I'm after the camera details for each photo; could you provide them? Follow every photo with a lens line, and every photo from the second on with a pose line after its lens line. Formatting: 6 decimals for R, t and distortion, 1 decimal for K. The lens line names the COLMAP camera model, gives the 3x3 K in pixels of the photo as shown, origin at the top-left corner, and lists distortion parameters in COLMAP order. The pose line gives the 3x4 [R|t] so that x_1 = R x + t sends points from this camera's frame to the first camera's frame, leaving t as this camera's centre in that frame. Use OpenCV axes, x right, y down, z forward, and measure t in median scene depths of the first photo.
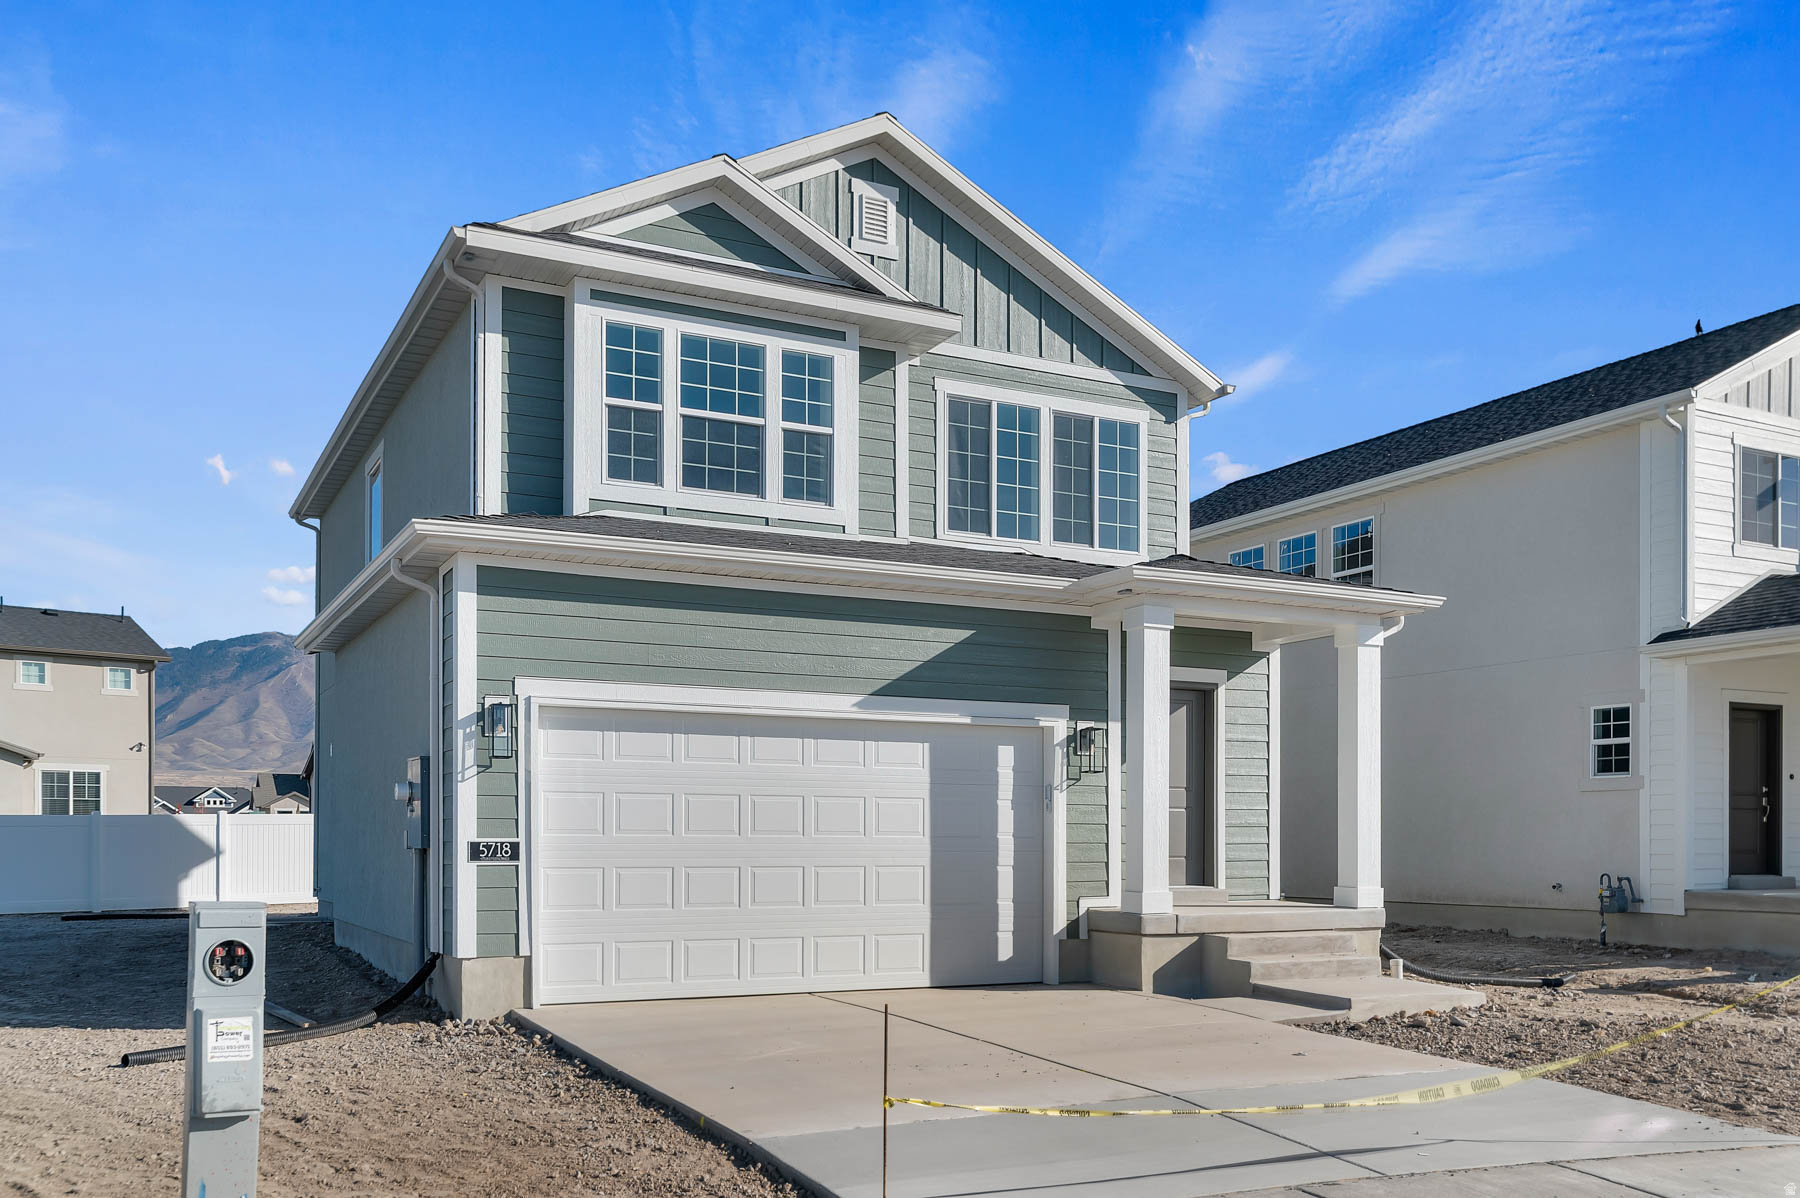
lens RADIAL K [[1576.8, 0, 911.4], [0, 1576.8, 605.3], [0, 0, 1]] dist [-0.010165, 0.010607]
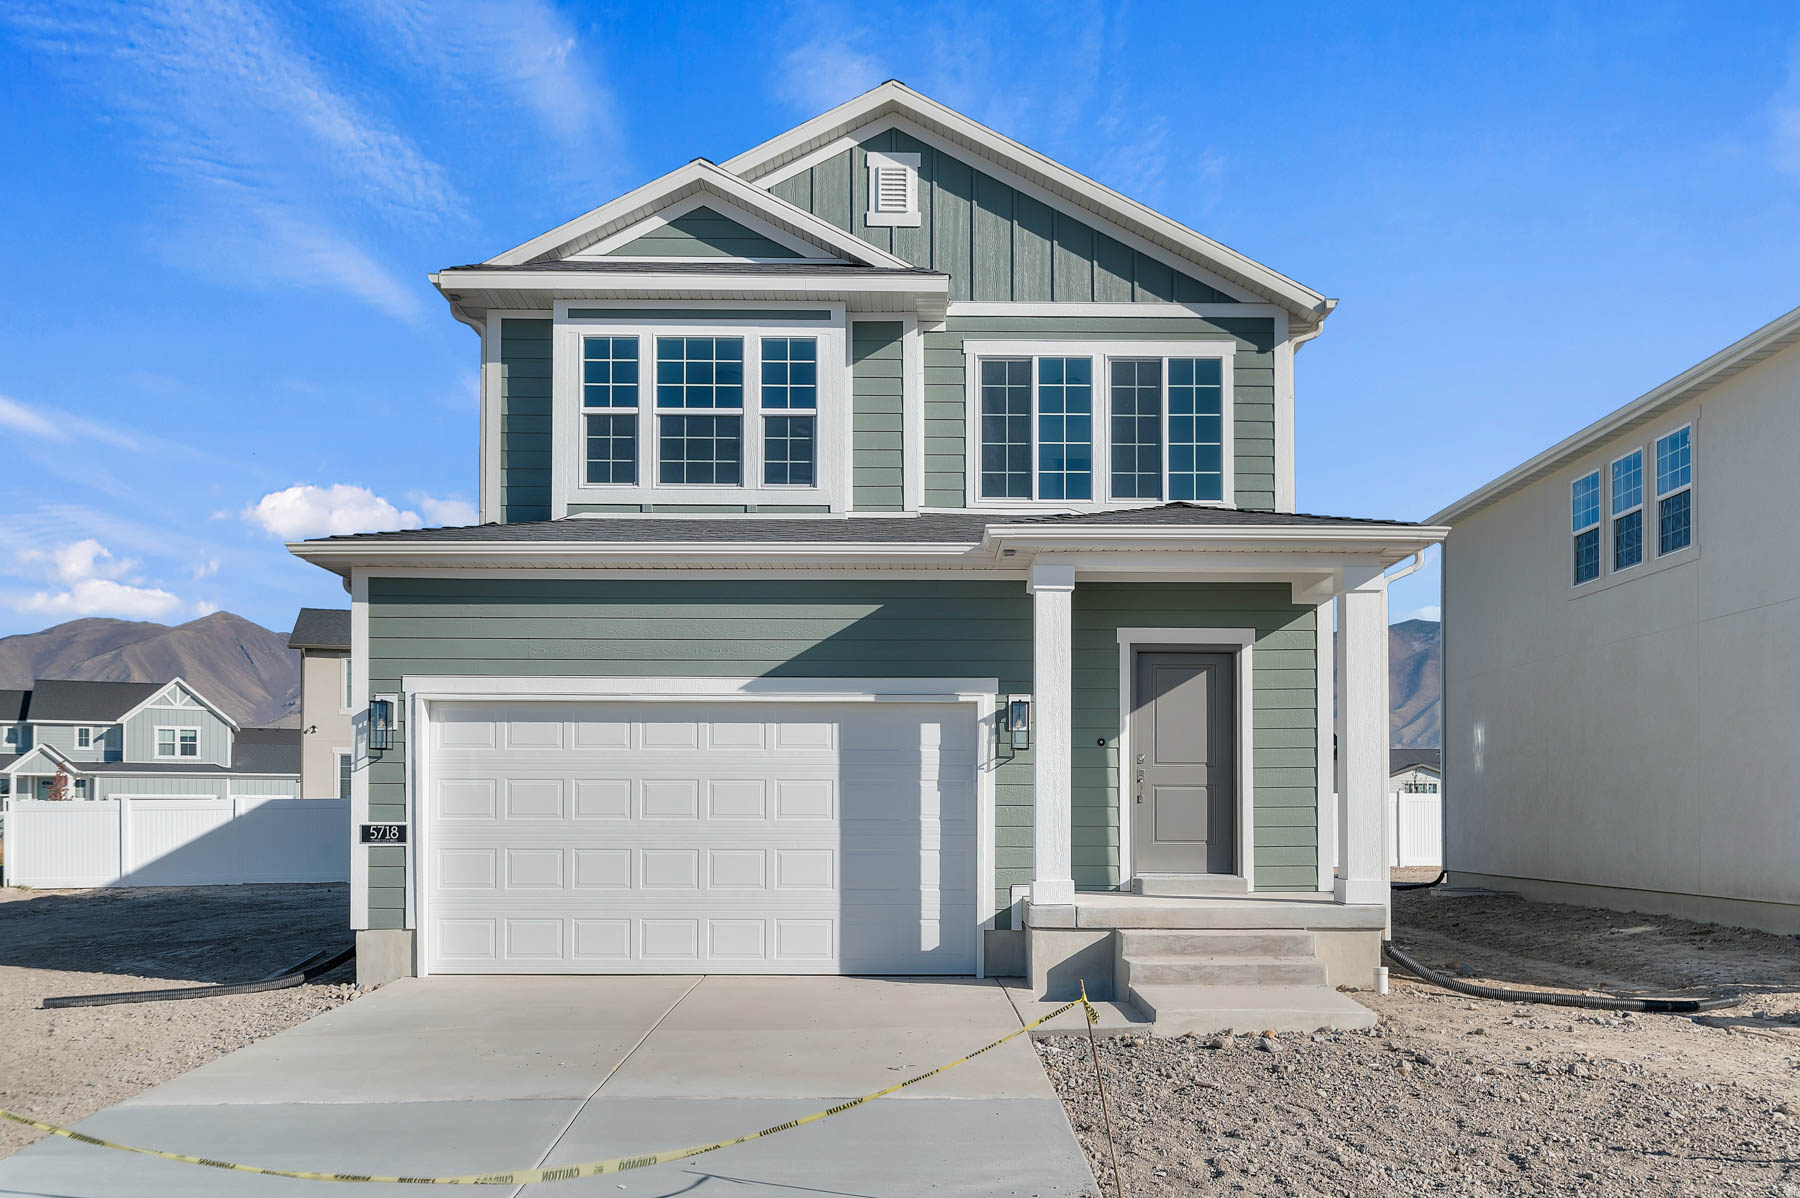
lens RADIAL K [[1576.8, 0, 905.5], [0, 1576.8, 564.2], [0, 0, 1]] dist [-0.010165, 0.010607]
pose [[0.889054, -0.073505, -0.451862, 0.479550], [0.068020, 0.997280, -0.028398, 0.019231], [0.452720, -0.005488, 0.891636, 0.147008]]
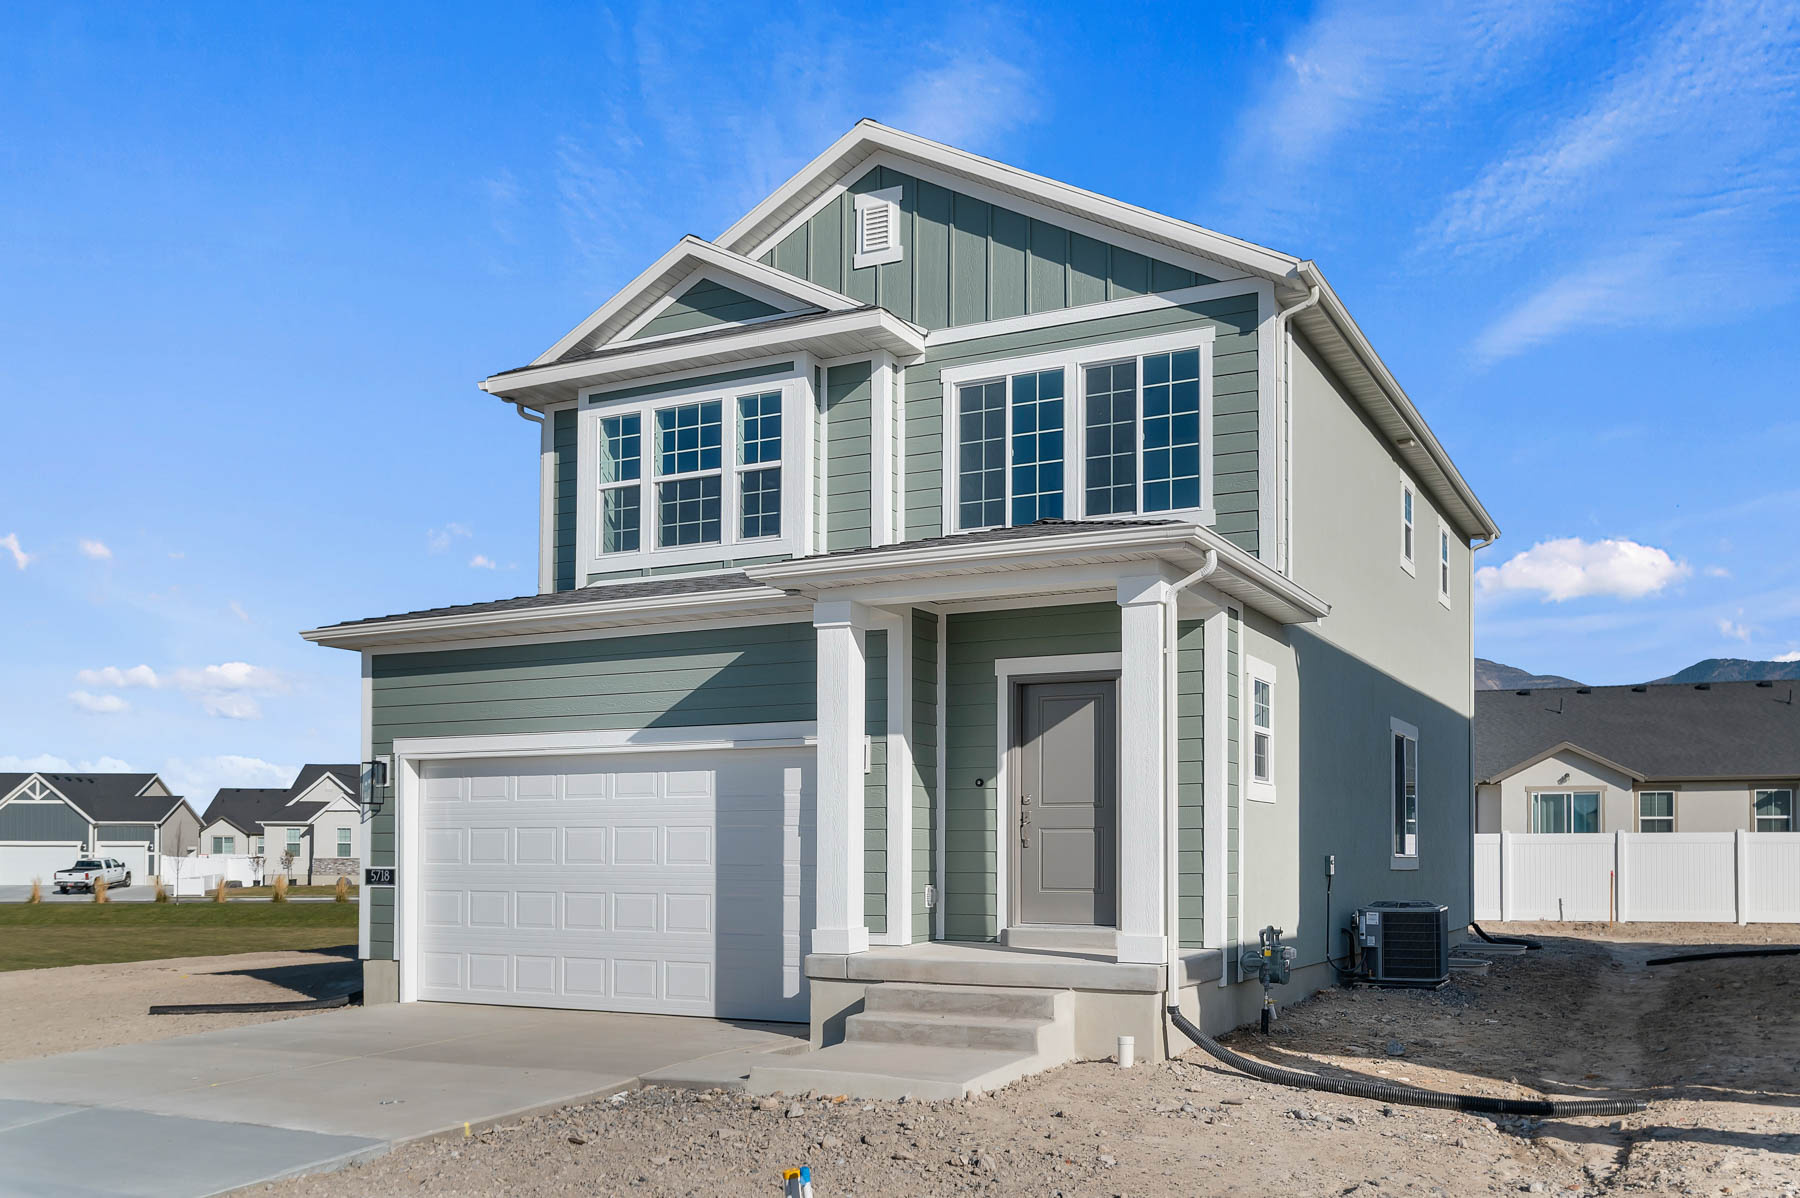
lens RADIAL K [[1576.8, 0, 905.4], [0, 1576.8, 598.2], [0, 0, 1]] dist [-0.010165, 0.010607]
pose [[0.567725, -0.135683, -0.811959, 0.871265], [0.121597, 0.989326, -0.080301, 0.071944], [0.814188, -0.053143, 0.578164, 0.512929]]
